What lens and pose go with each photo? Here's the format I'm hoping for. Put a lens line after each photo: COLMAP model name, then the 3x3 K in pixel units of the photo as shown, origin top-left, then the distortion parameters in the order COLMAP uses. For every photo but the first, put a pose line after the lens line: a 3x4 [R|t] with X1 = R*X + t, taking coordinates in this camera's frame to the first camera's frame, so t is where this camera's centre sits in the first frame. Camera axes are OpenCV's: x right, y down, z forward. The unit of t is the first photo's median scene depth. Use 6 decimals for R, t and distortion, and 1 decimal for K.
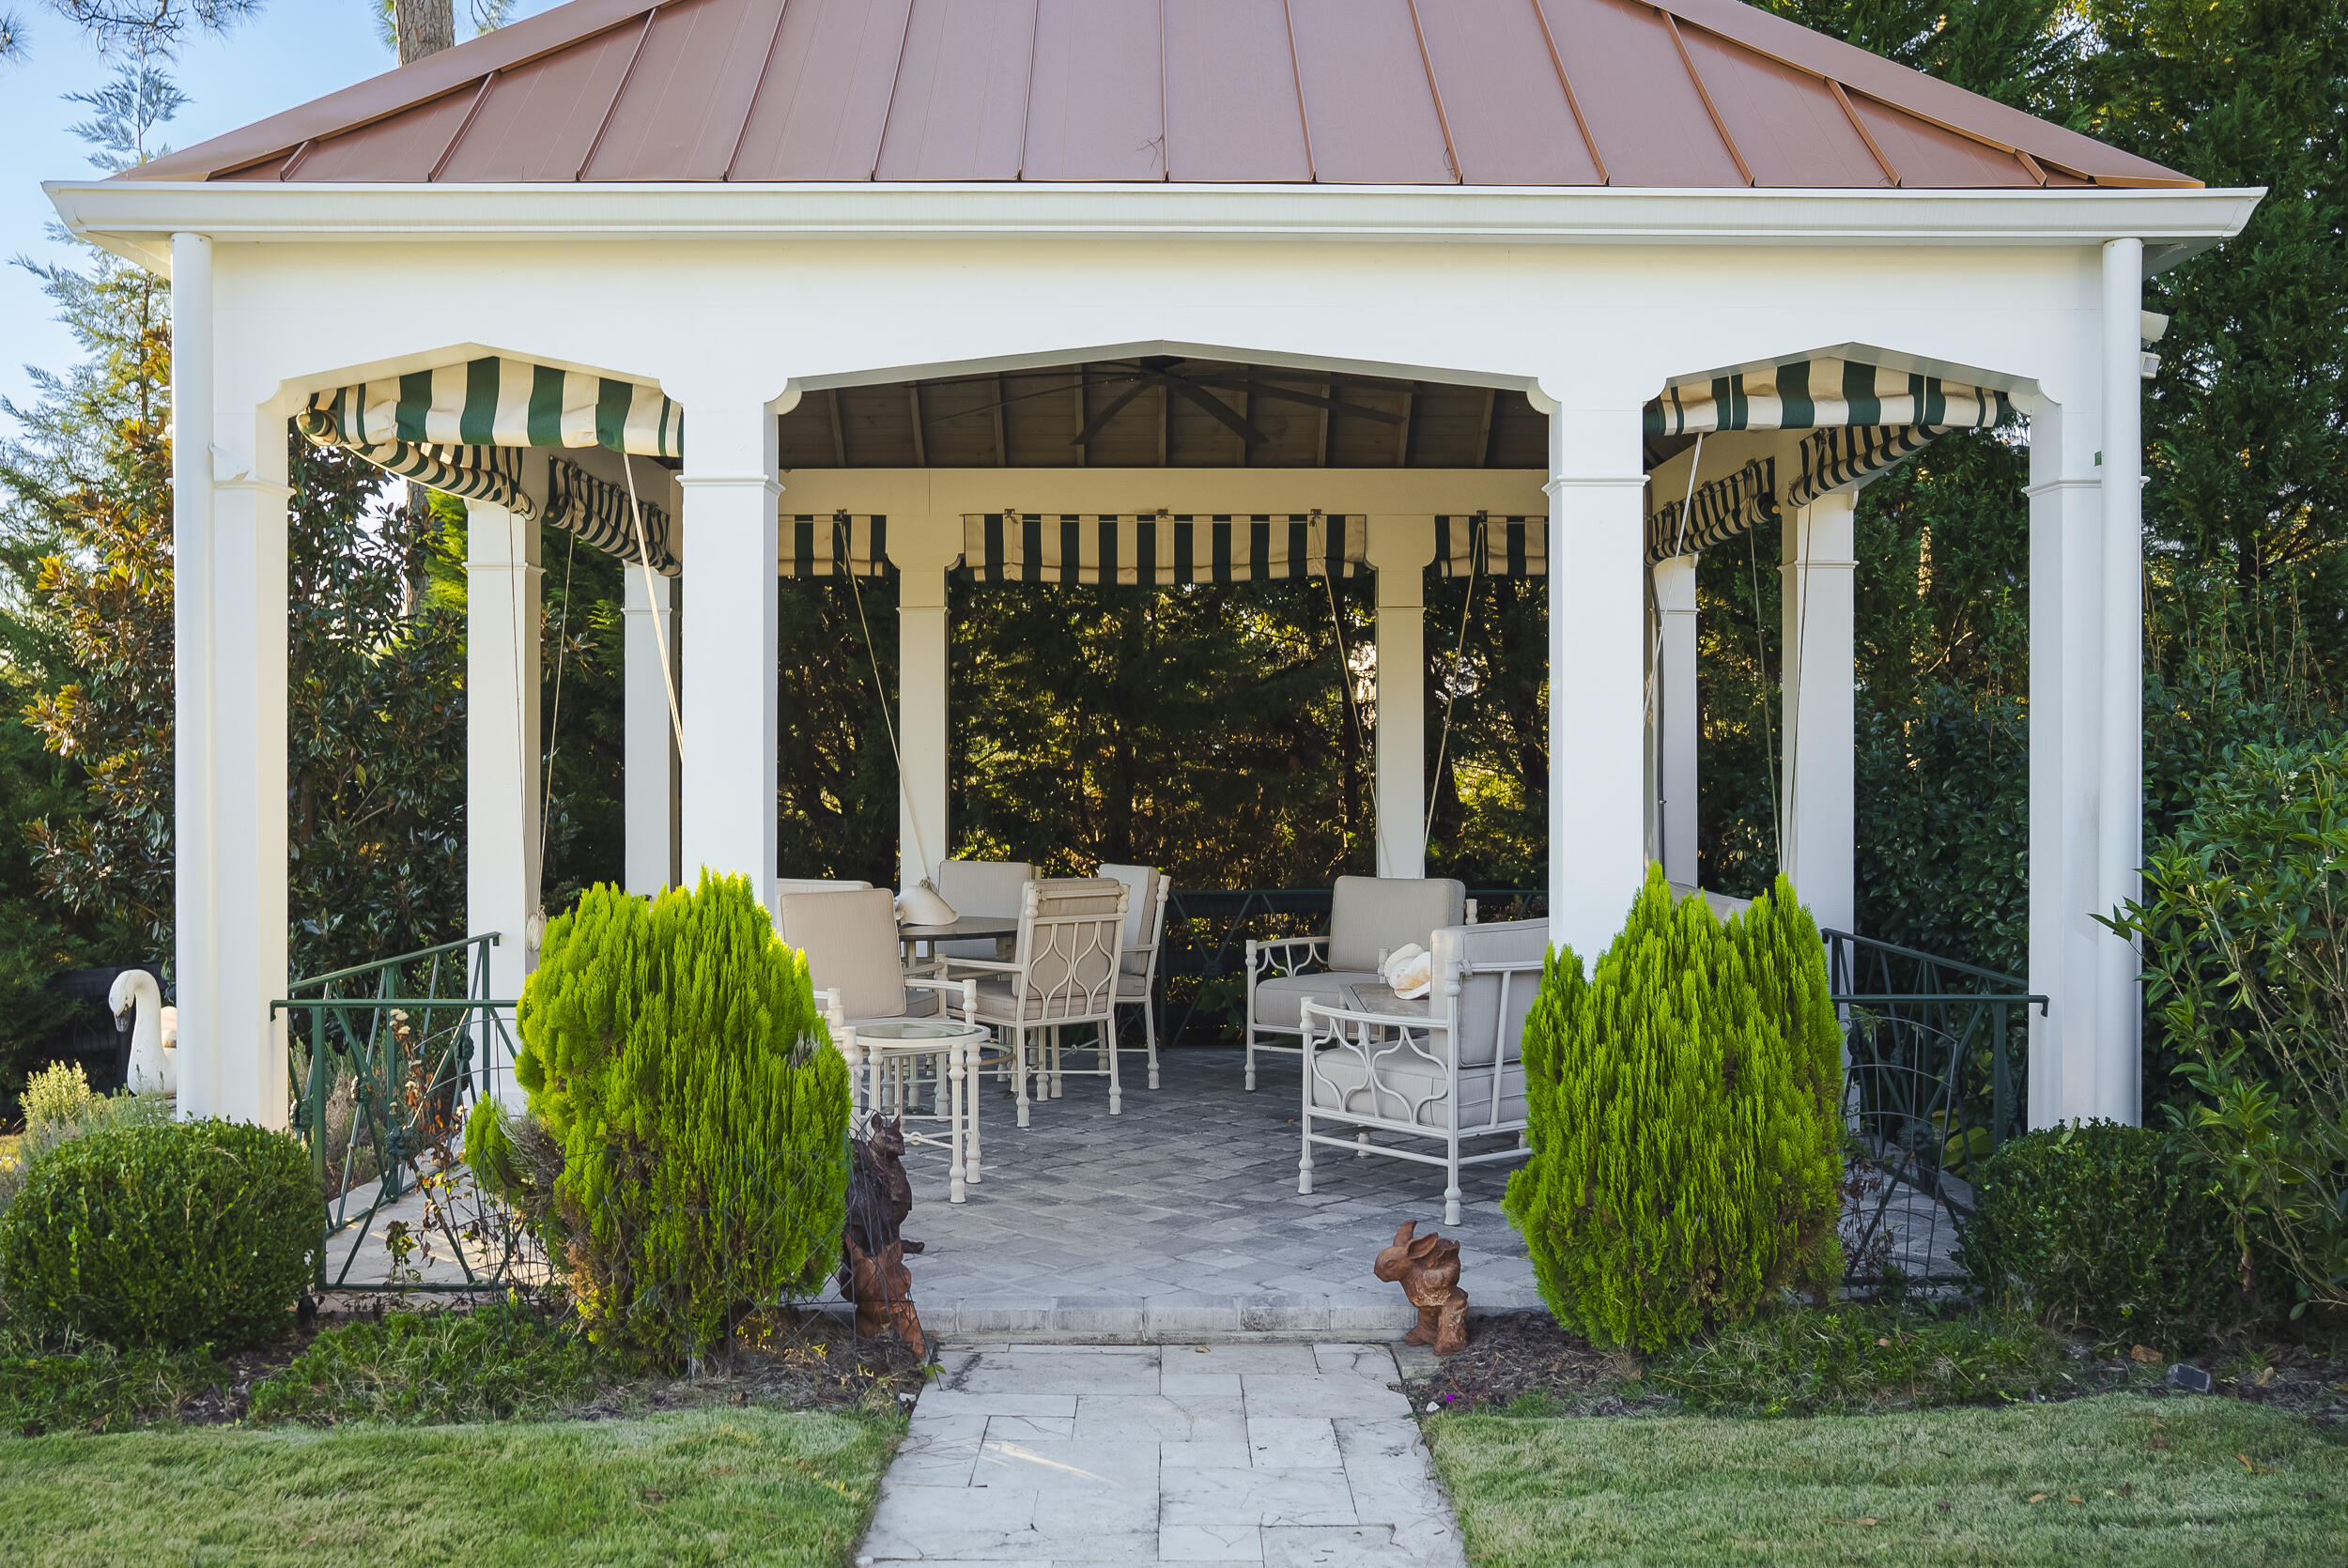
lens RADIAL K [[2268.5, 0, 1170.8], [0, 2268.5, 789.0], [0, 0, 1]] dist [-0.012686, 0.000000]
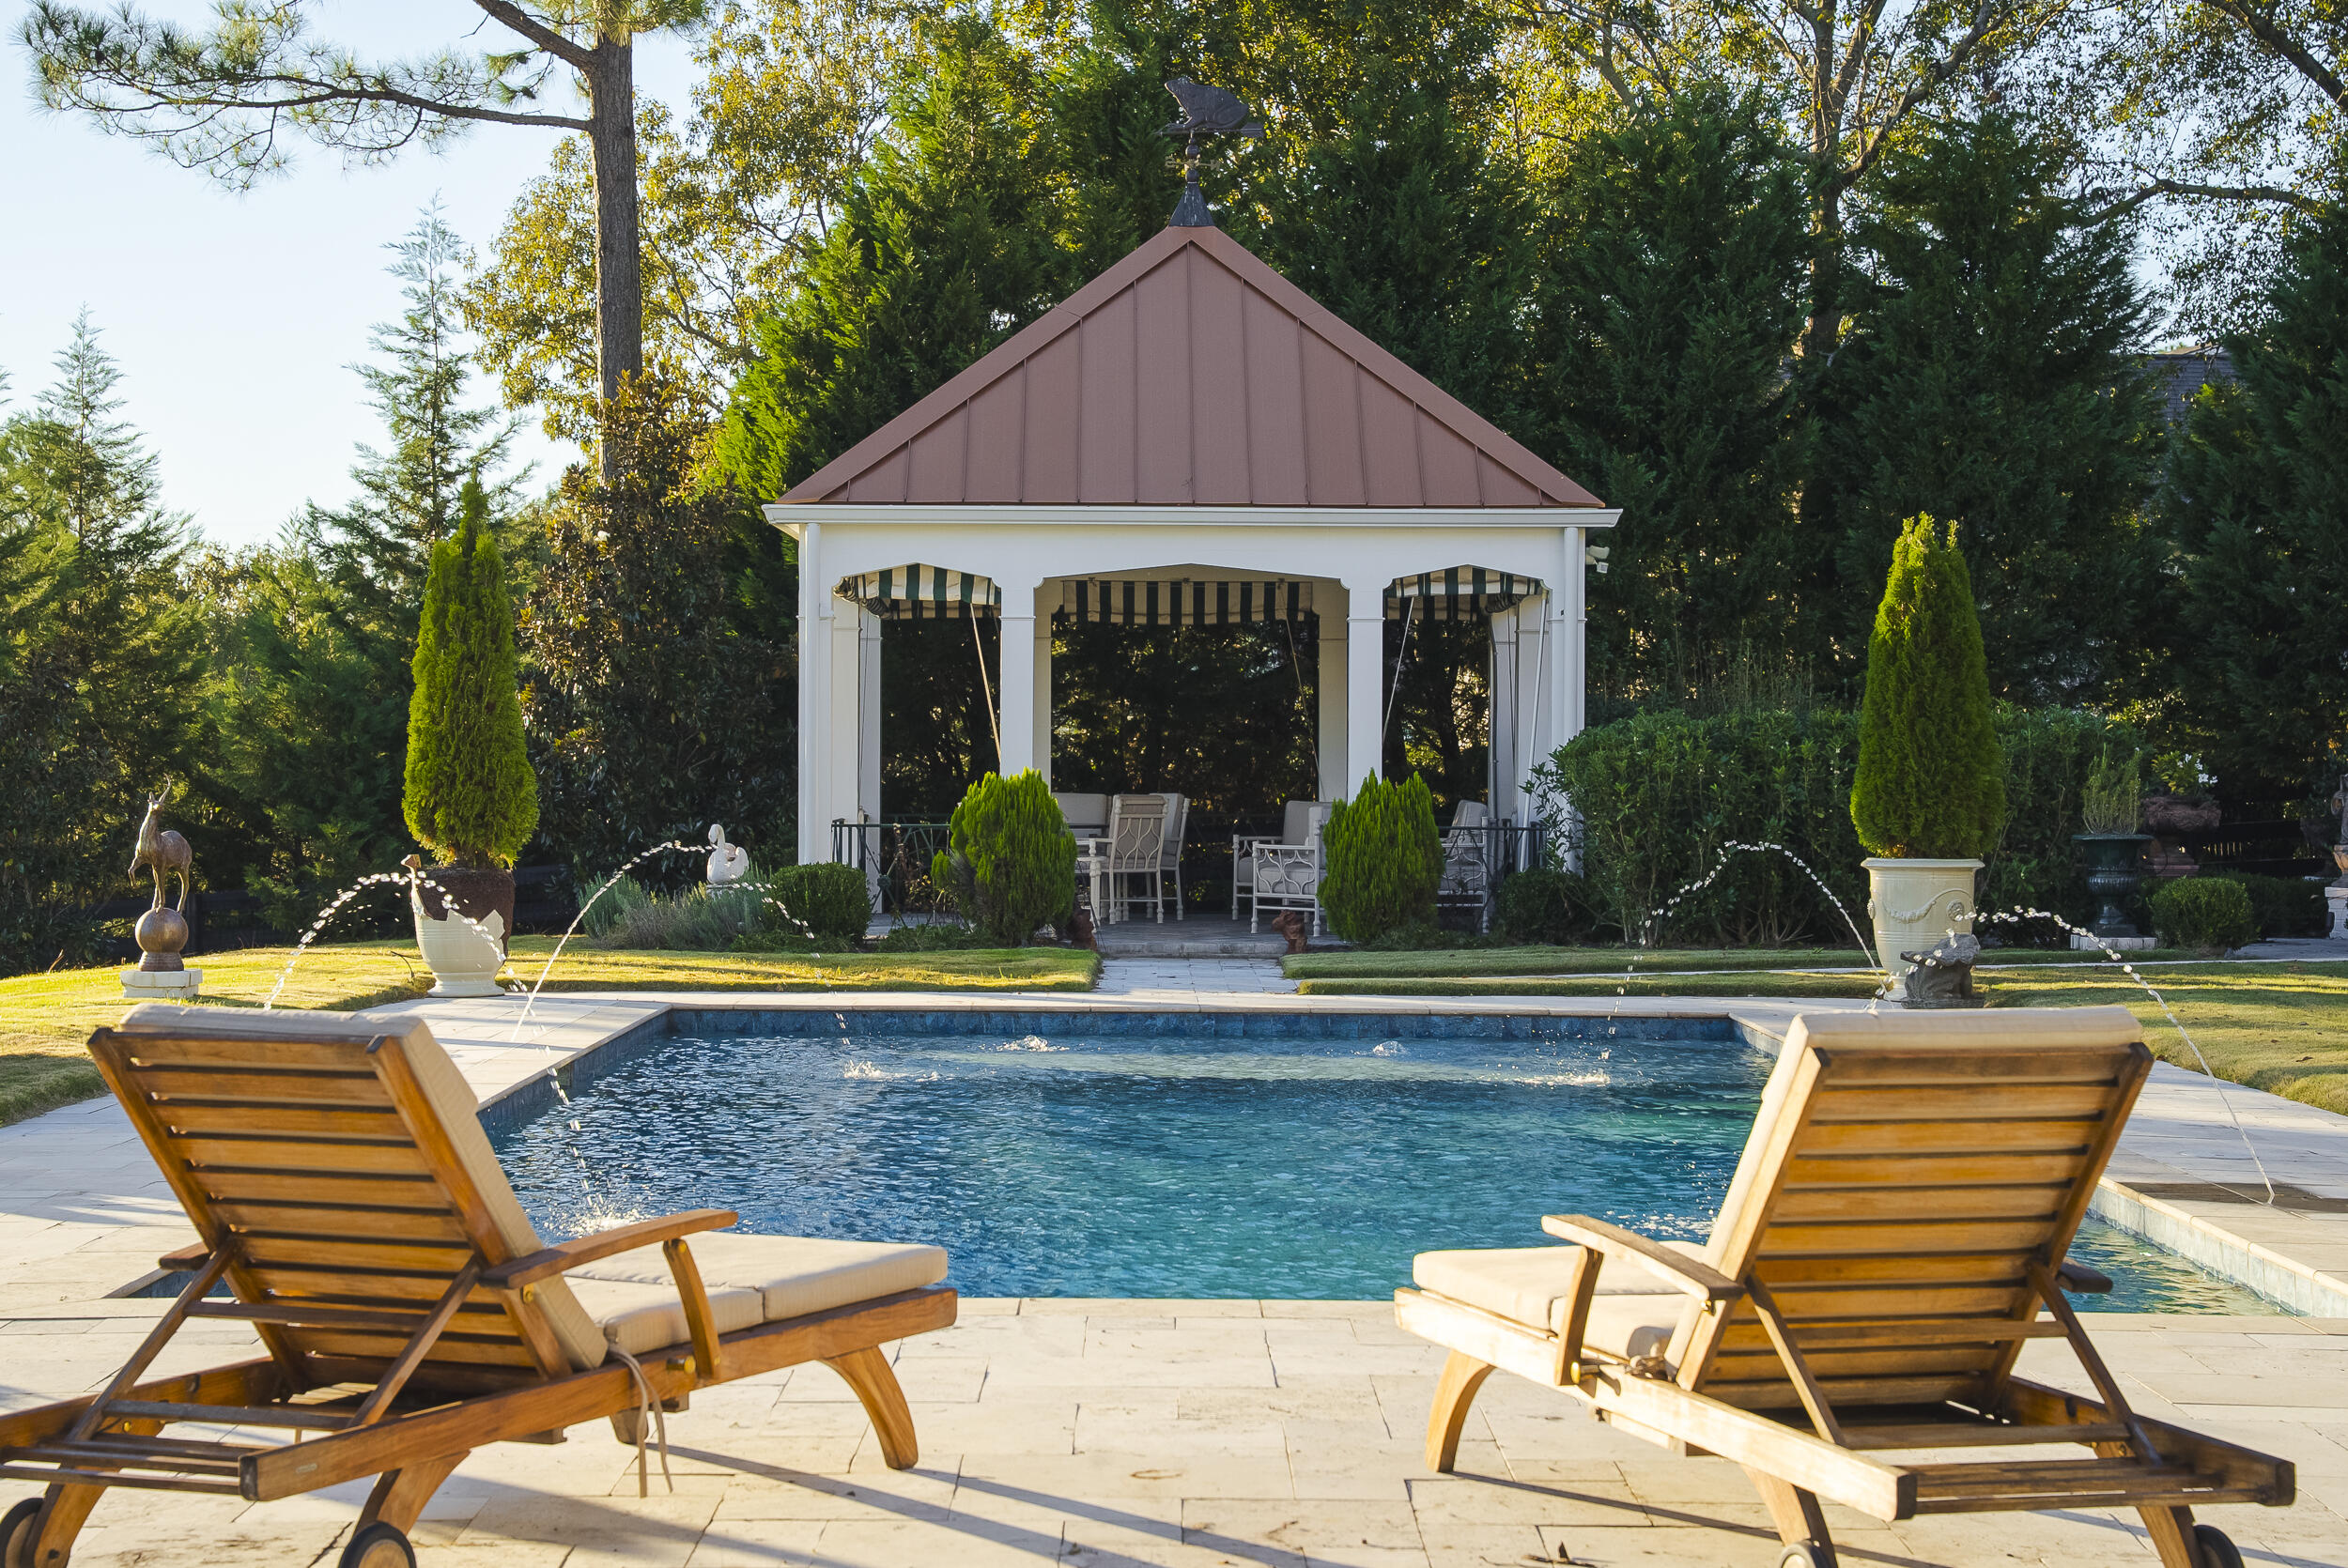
lens RADIAL K [[4426.4, 0, 1177.2], [0, 4426.4, 786.7], [0, 0, 1]] dist [0.029713, 0.000000]
pose [[0.999981, 0.005838, 0.002113, -0.020219], [-0.005826, 0.999969, -0.005358, 0.054258], [-0.002144, 0.005345, 0.999983, -2.762933]]
